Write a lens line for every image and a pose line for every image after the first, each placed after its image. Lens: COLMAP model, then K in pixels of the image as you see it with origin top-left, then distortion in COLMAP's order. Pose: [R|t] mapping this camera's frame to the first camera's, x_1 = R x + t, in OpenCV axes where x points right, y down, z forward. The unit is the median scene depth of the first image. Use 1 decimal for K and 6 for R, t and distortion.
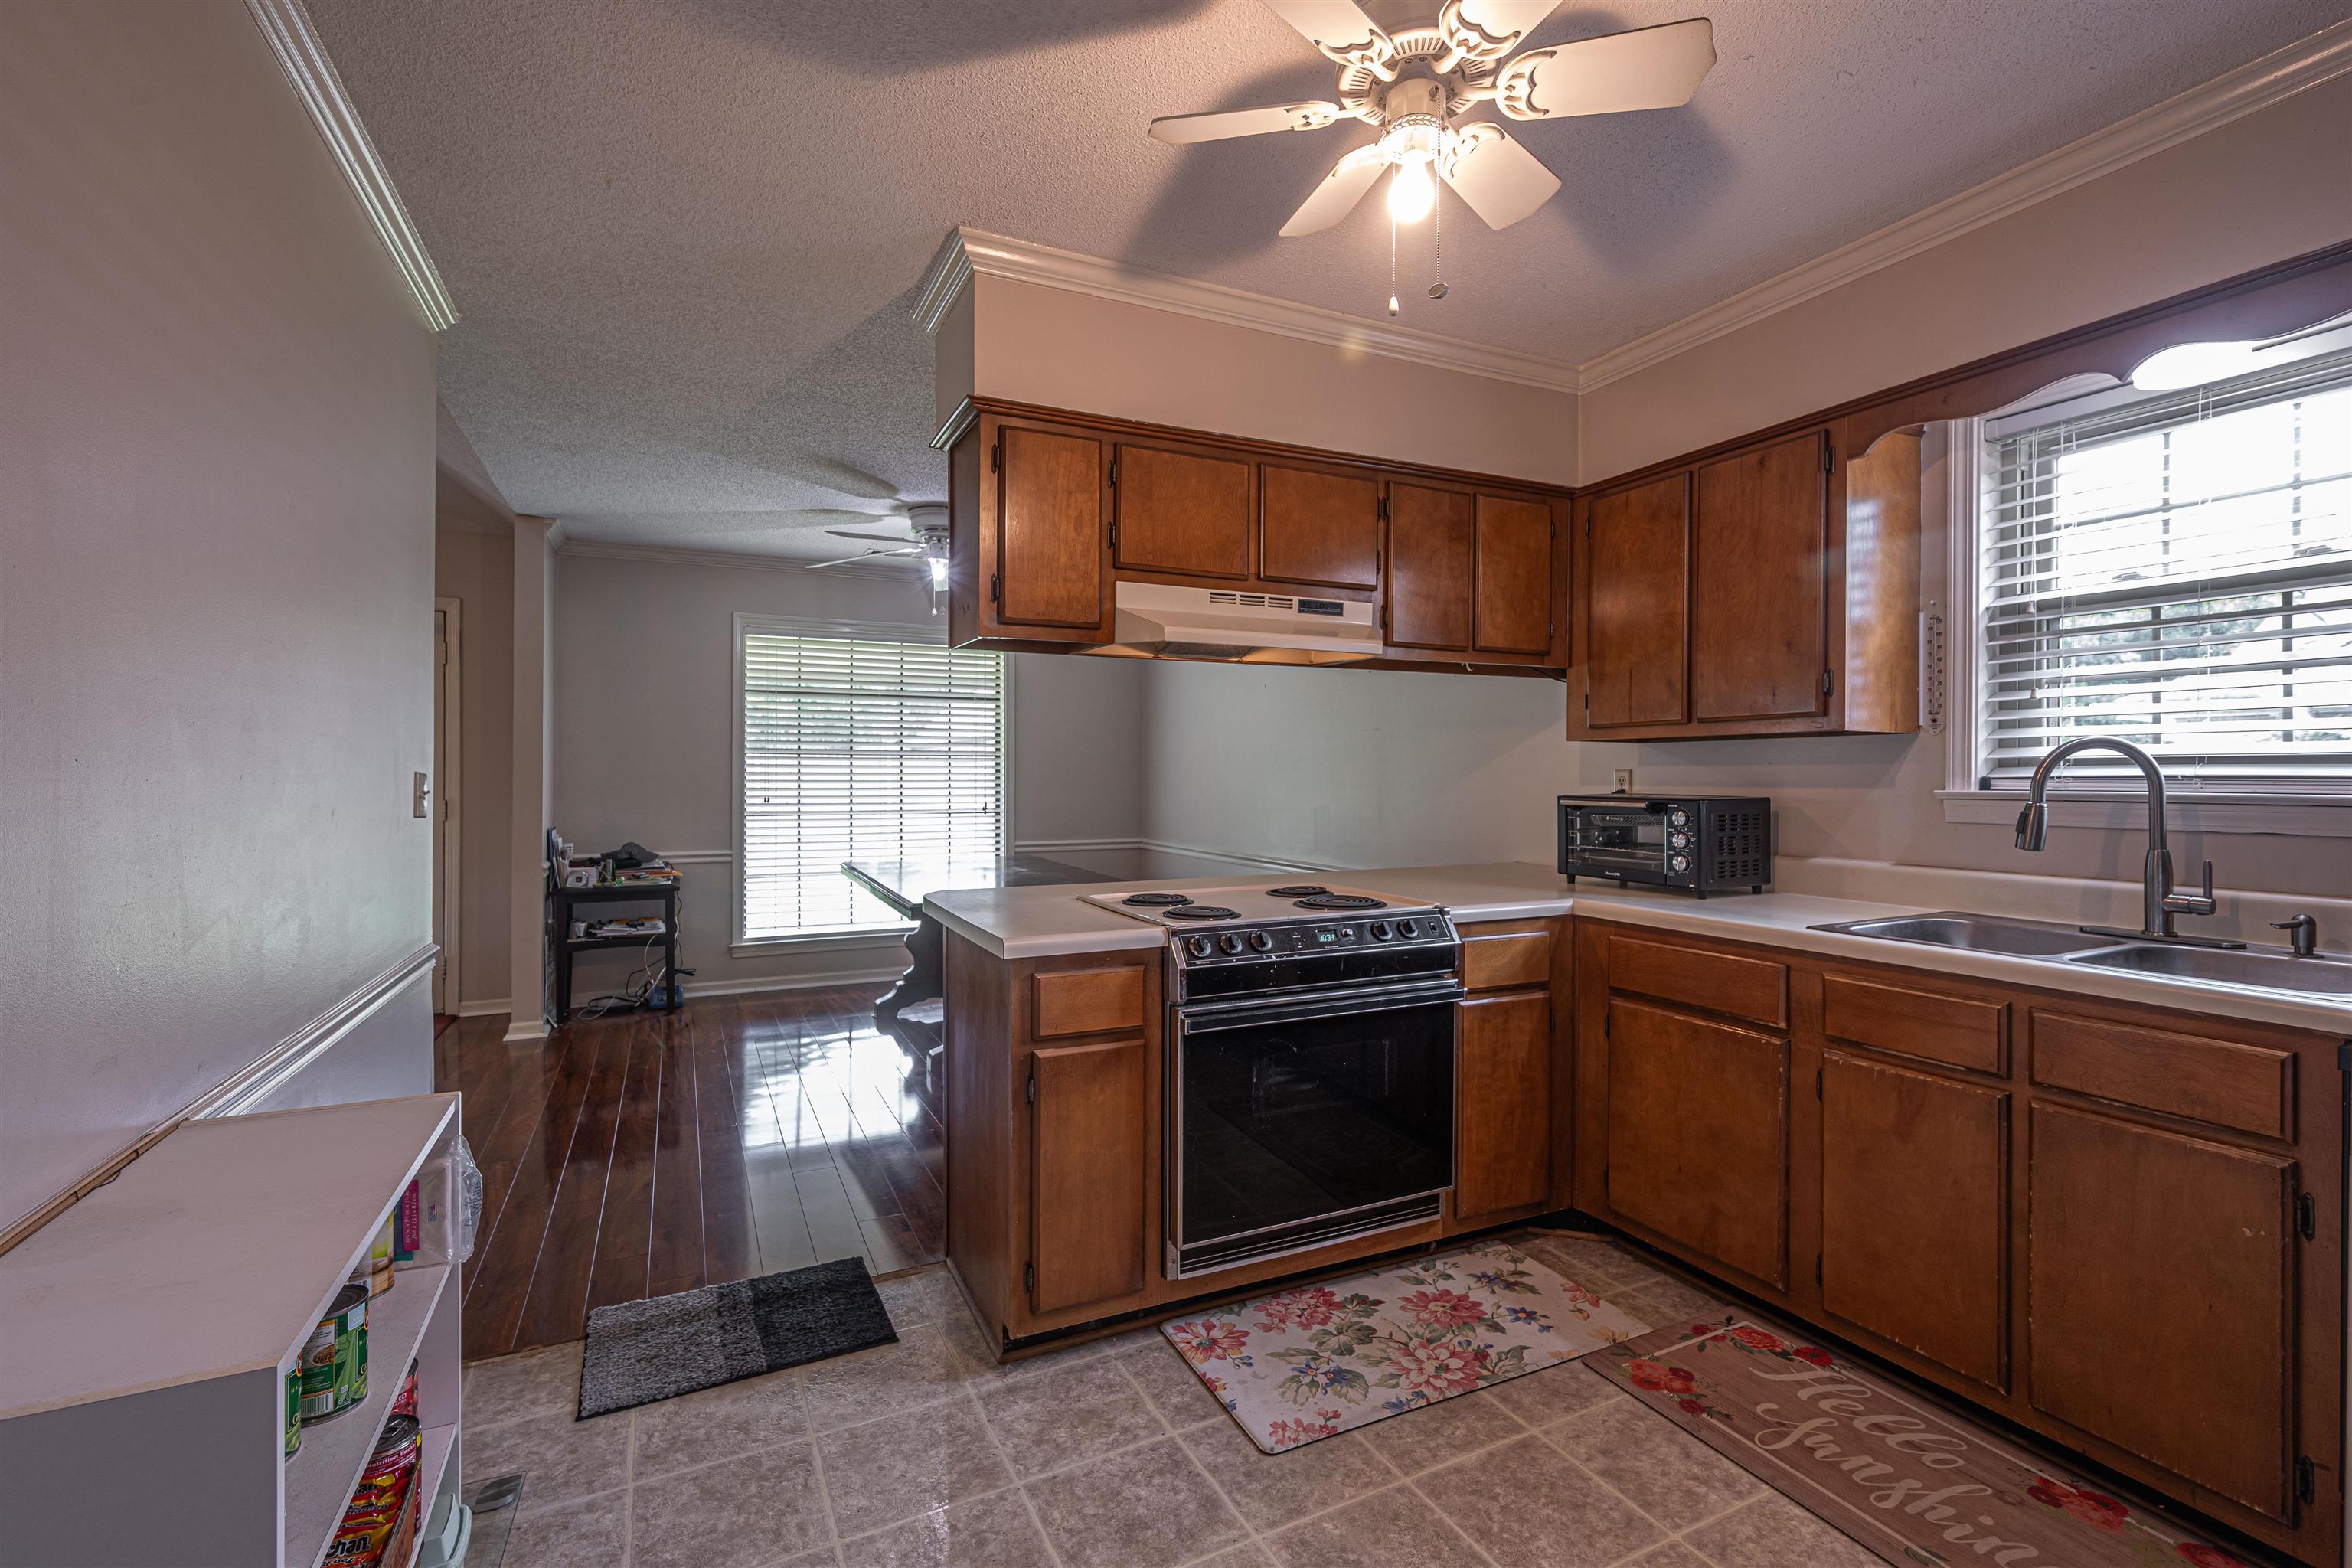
lens RADIAL K [[1032.2, 0, 1176.0], [0, 1032.2, 776.7], [0, 0, 1]] dist [0.001807, 0.000323]
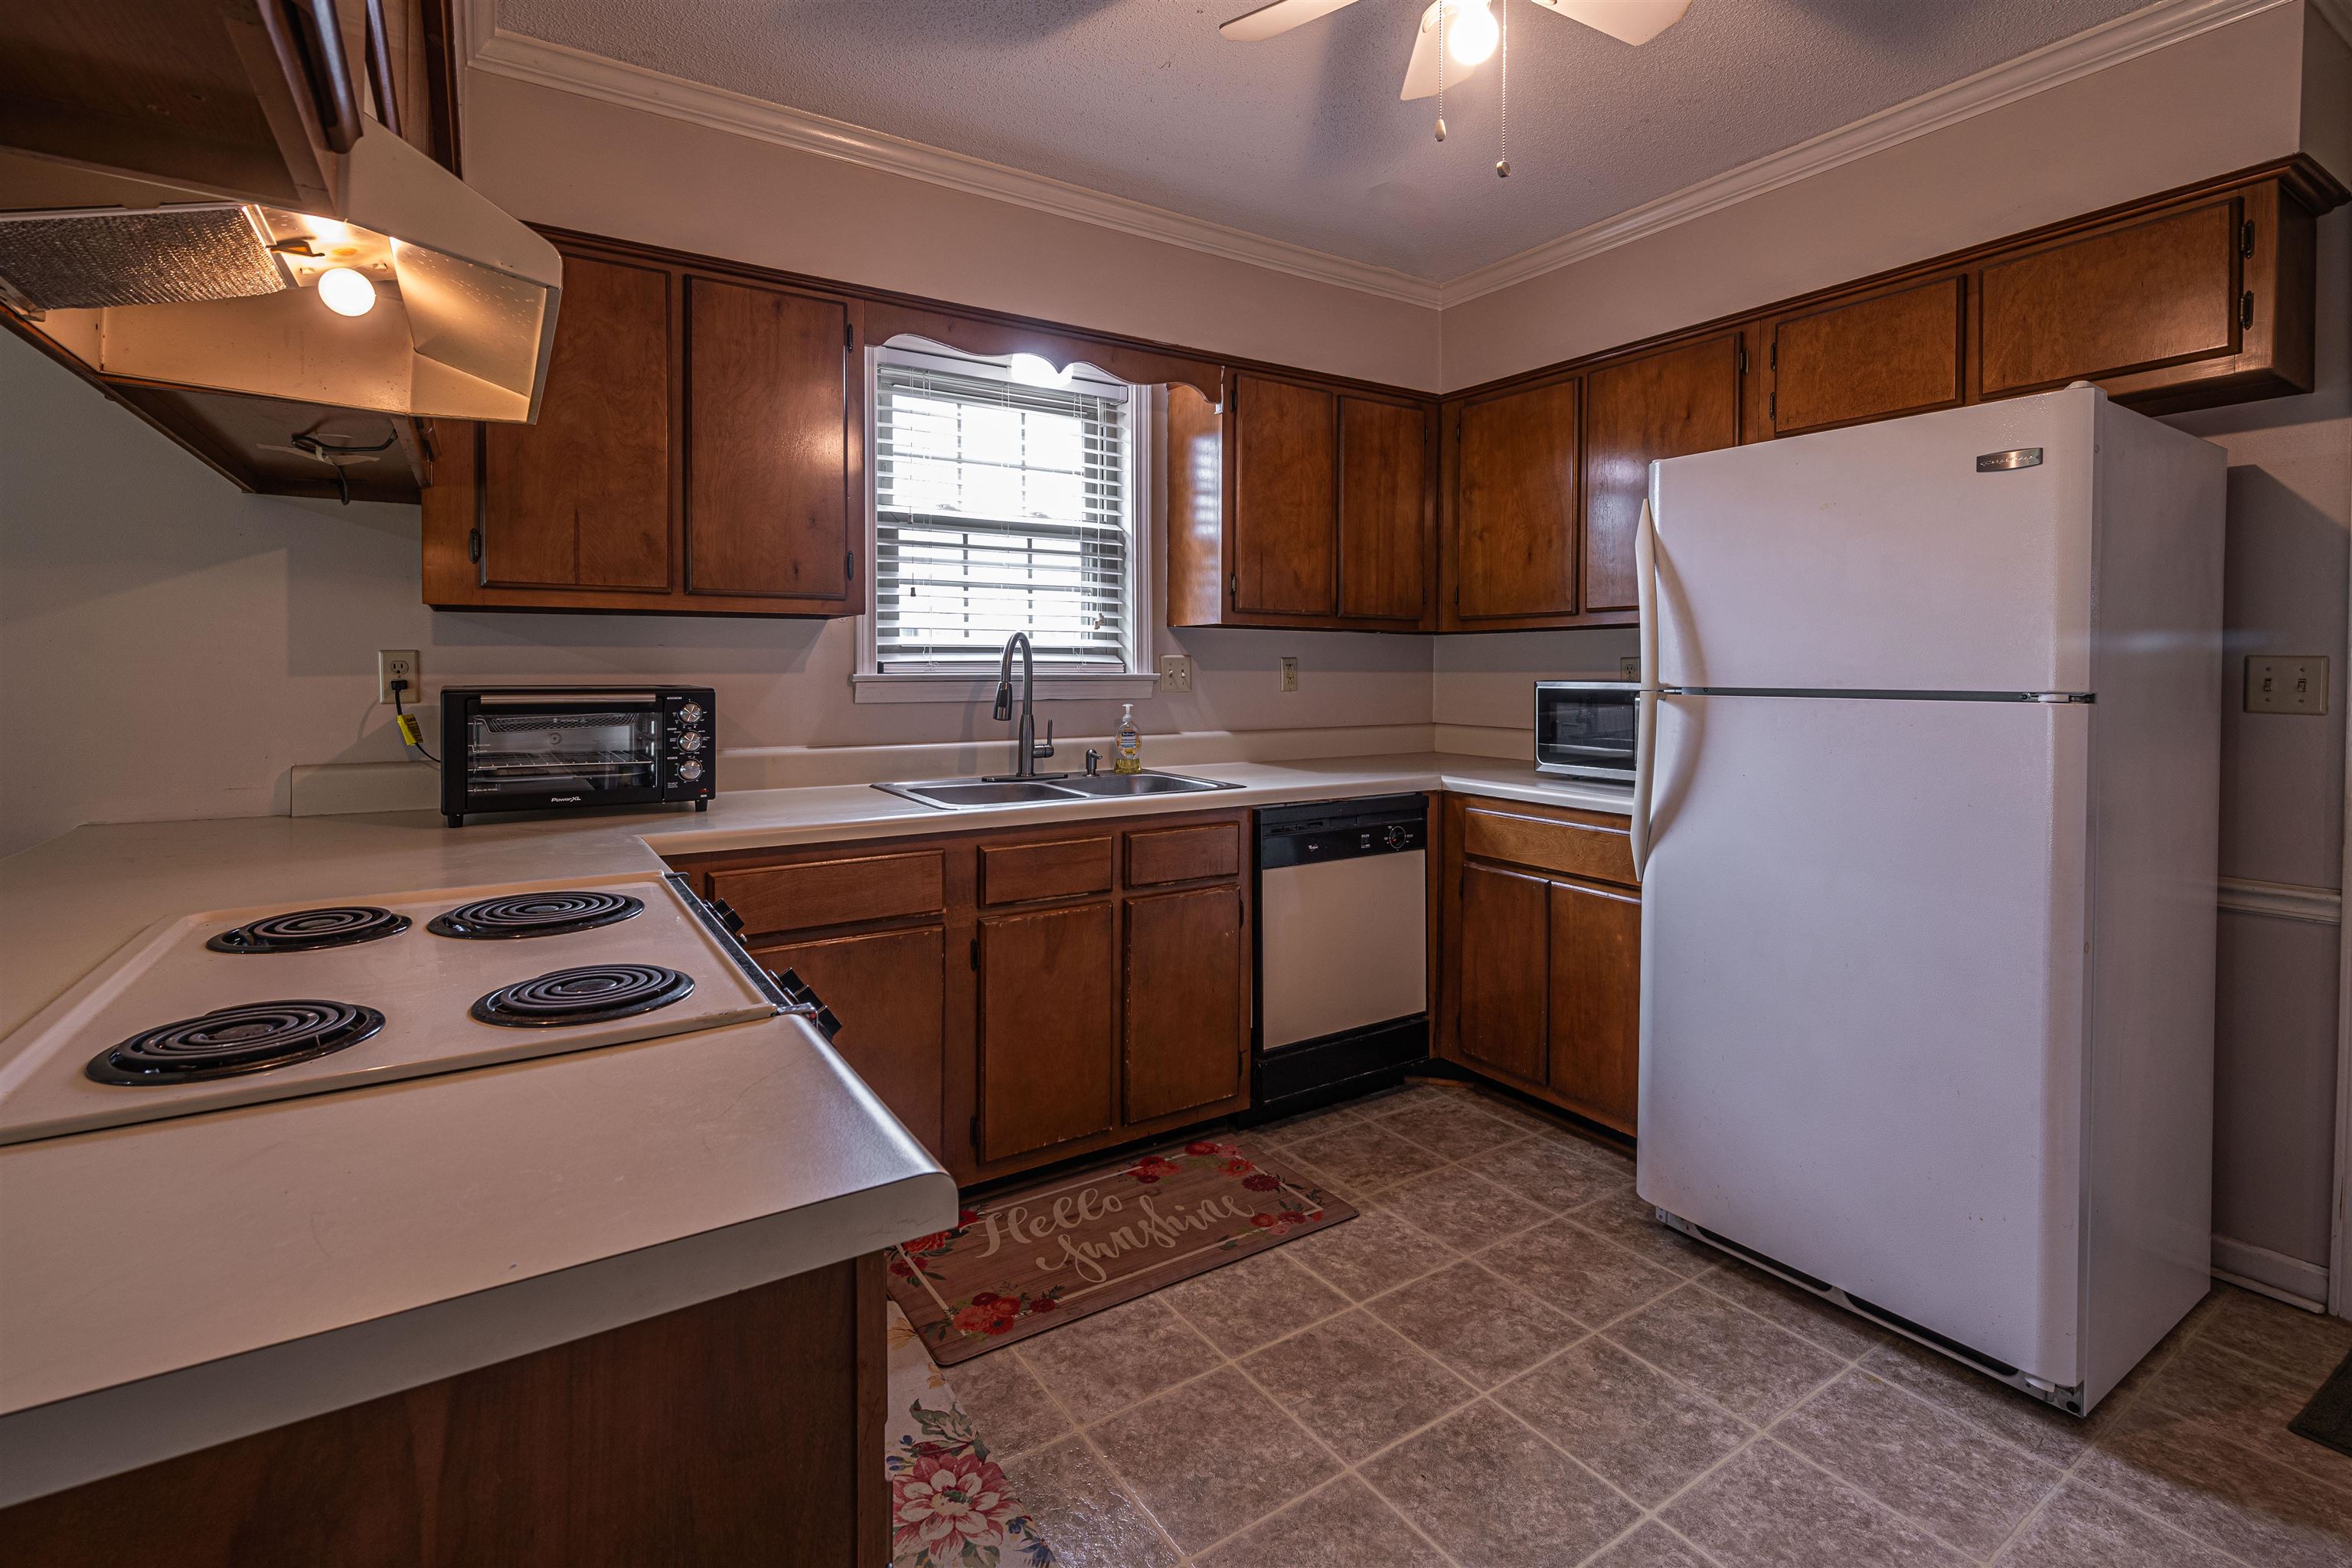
lens RADIAL K [[1071.0, 0, 1176.5], [0, 1071.0, 691.0], [0, 0, 1]] dist [-0.002415, 0.000465]
pose [[-0.121958, -0.022954, 0.992270, -0.497188], [0.002224, 0.999724, 0.023400, 0.006592], [-0.992533, 0.005061, -0.121873, 0.979660]]
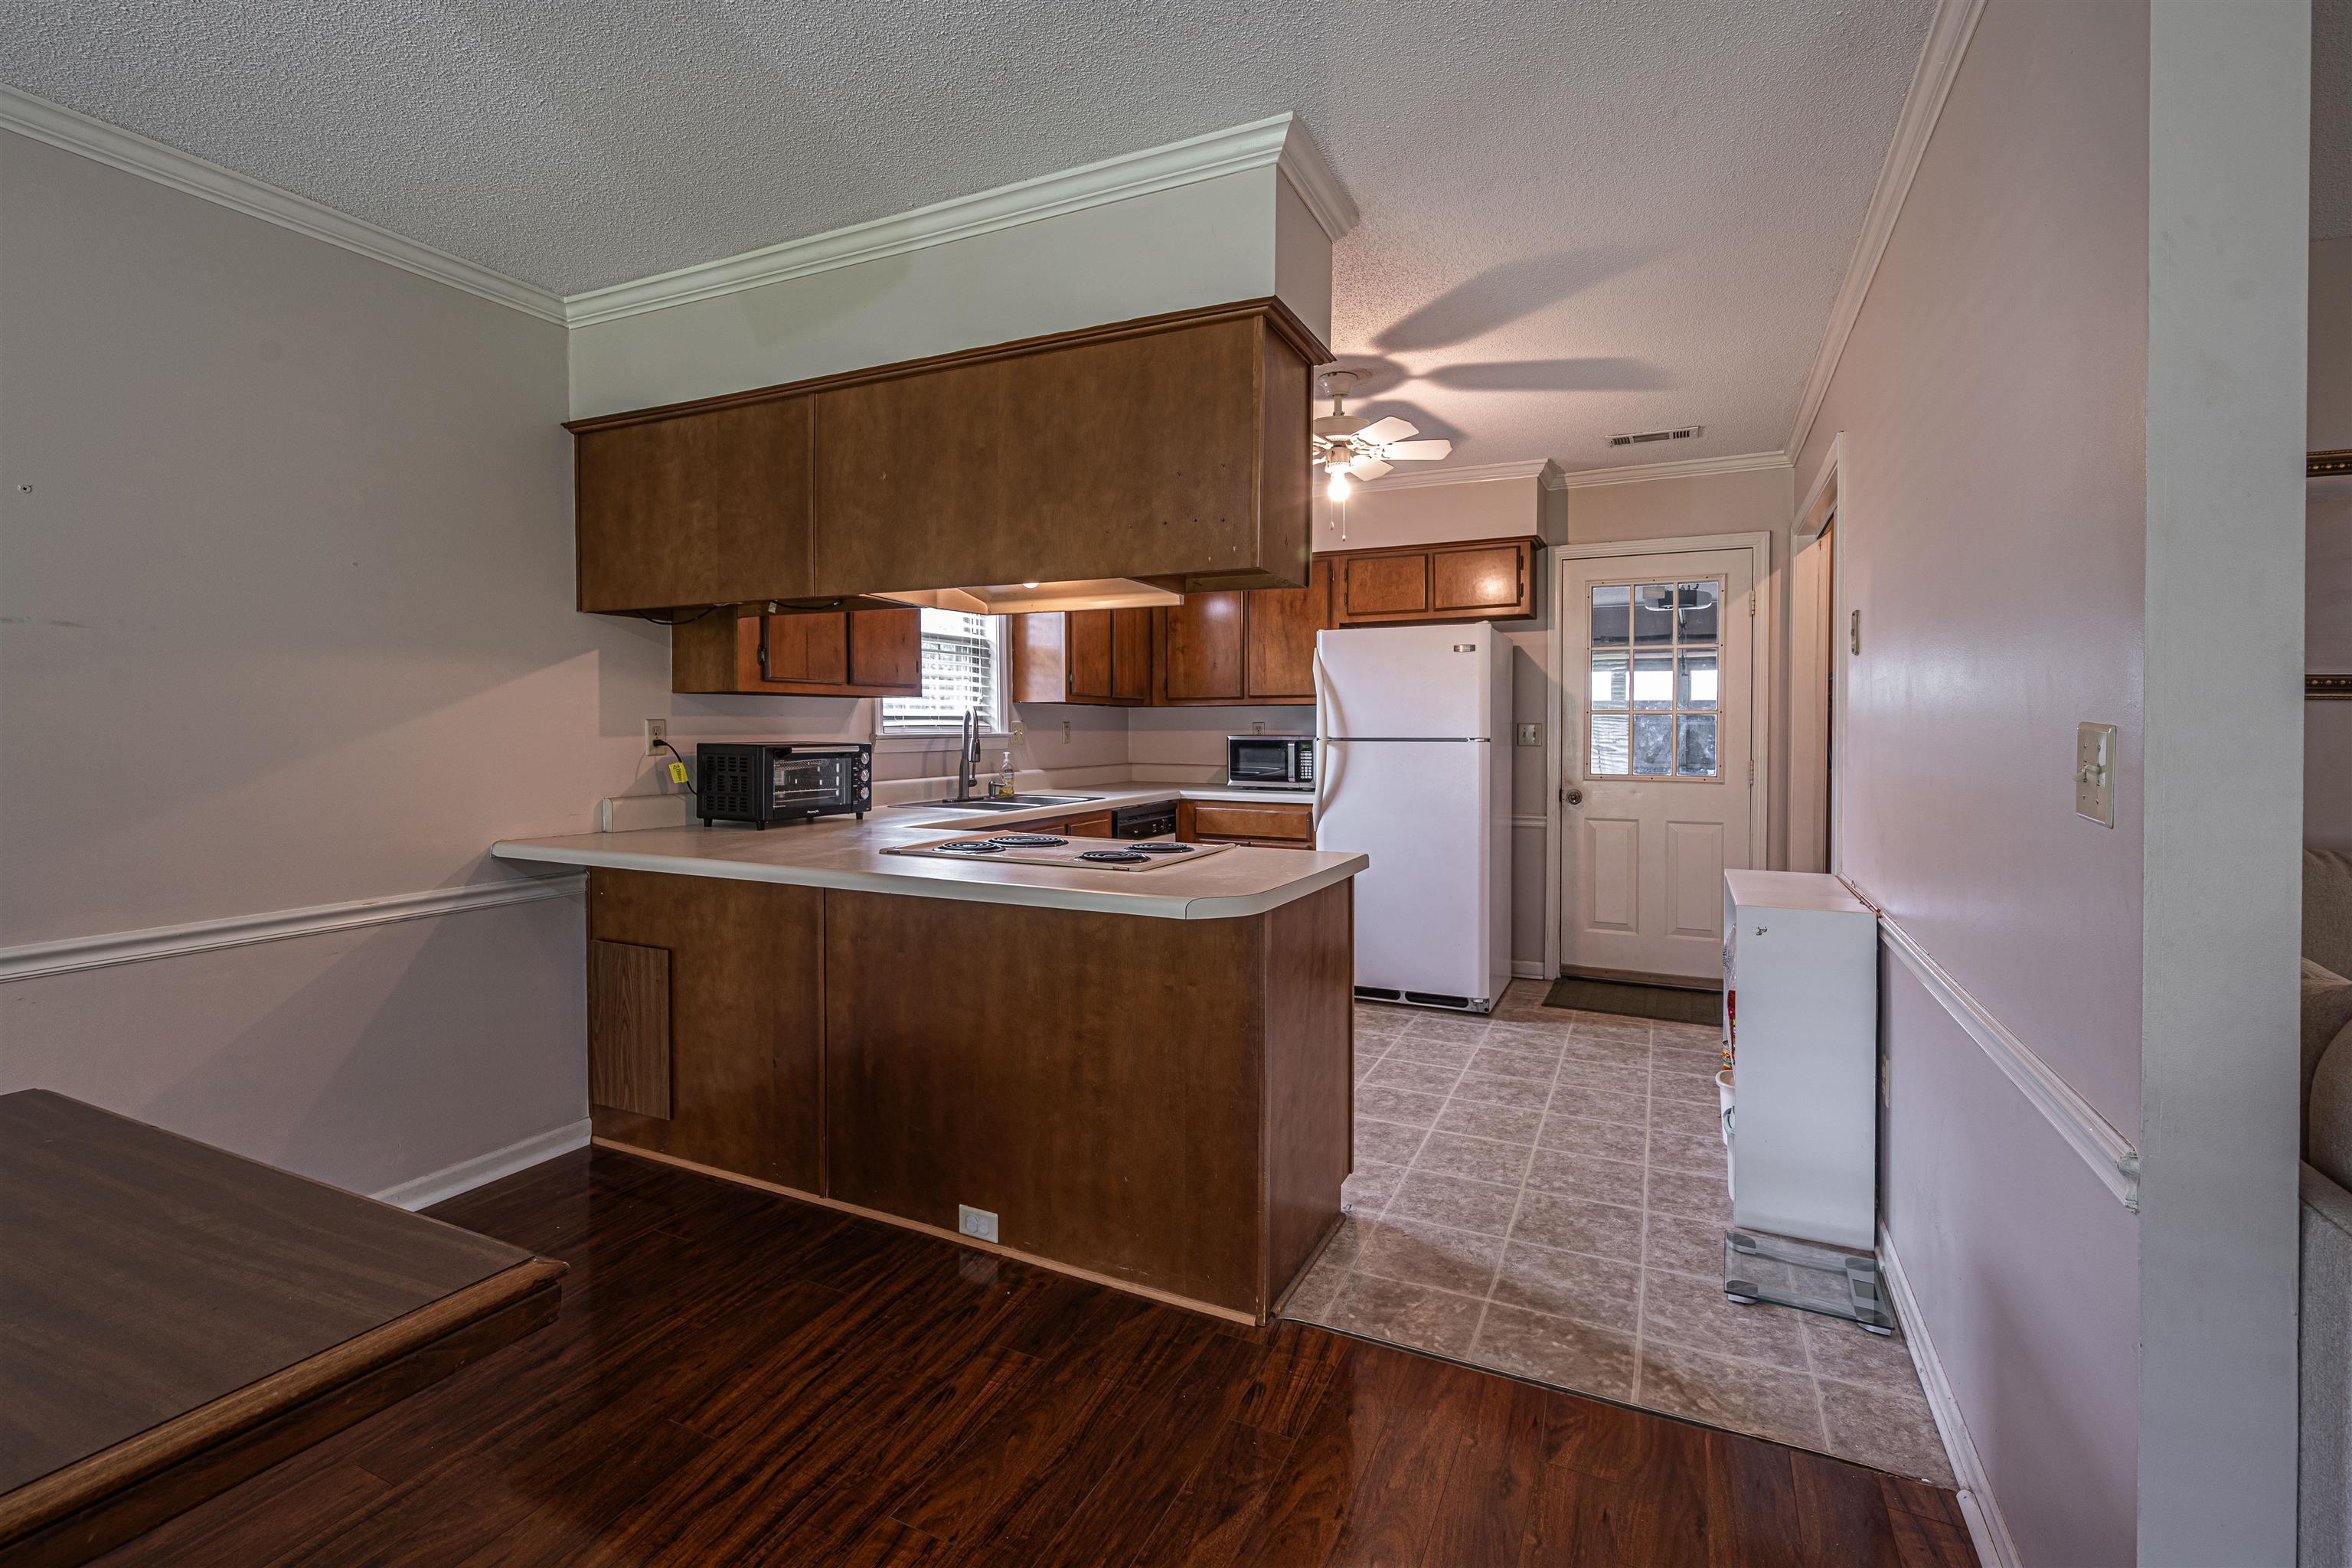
lens RADIAL K [[1044.6, 0, 1184.5], [0, 1044.6, 748.2], [0, 0, 1]] dist [-0.001291, 0.000063]
pose [[-0.623295, -0.018682, 0.781764, -1.054251], [0.001767, 0.999678, 0.025298, -0.006519], [-0.781985, 0.017149, -0.623062, 2.012484]]
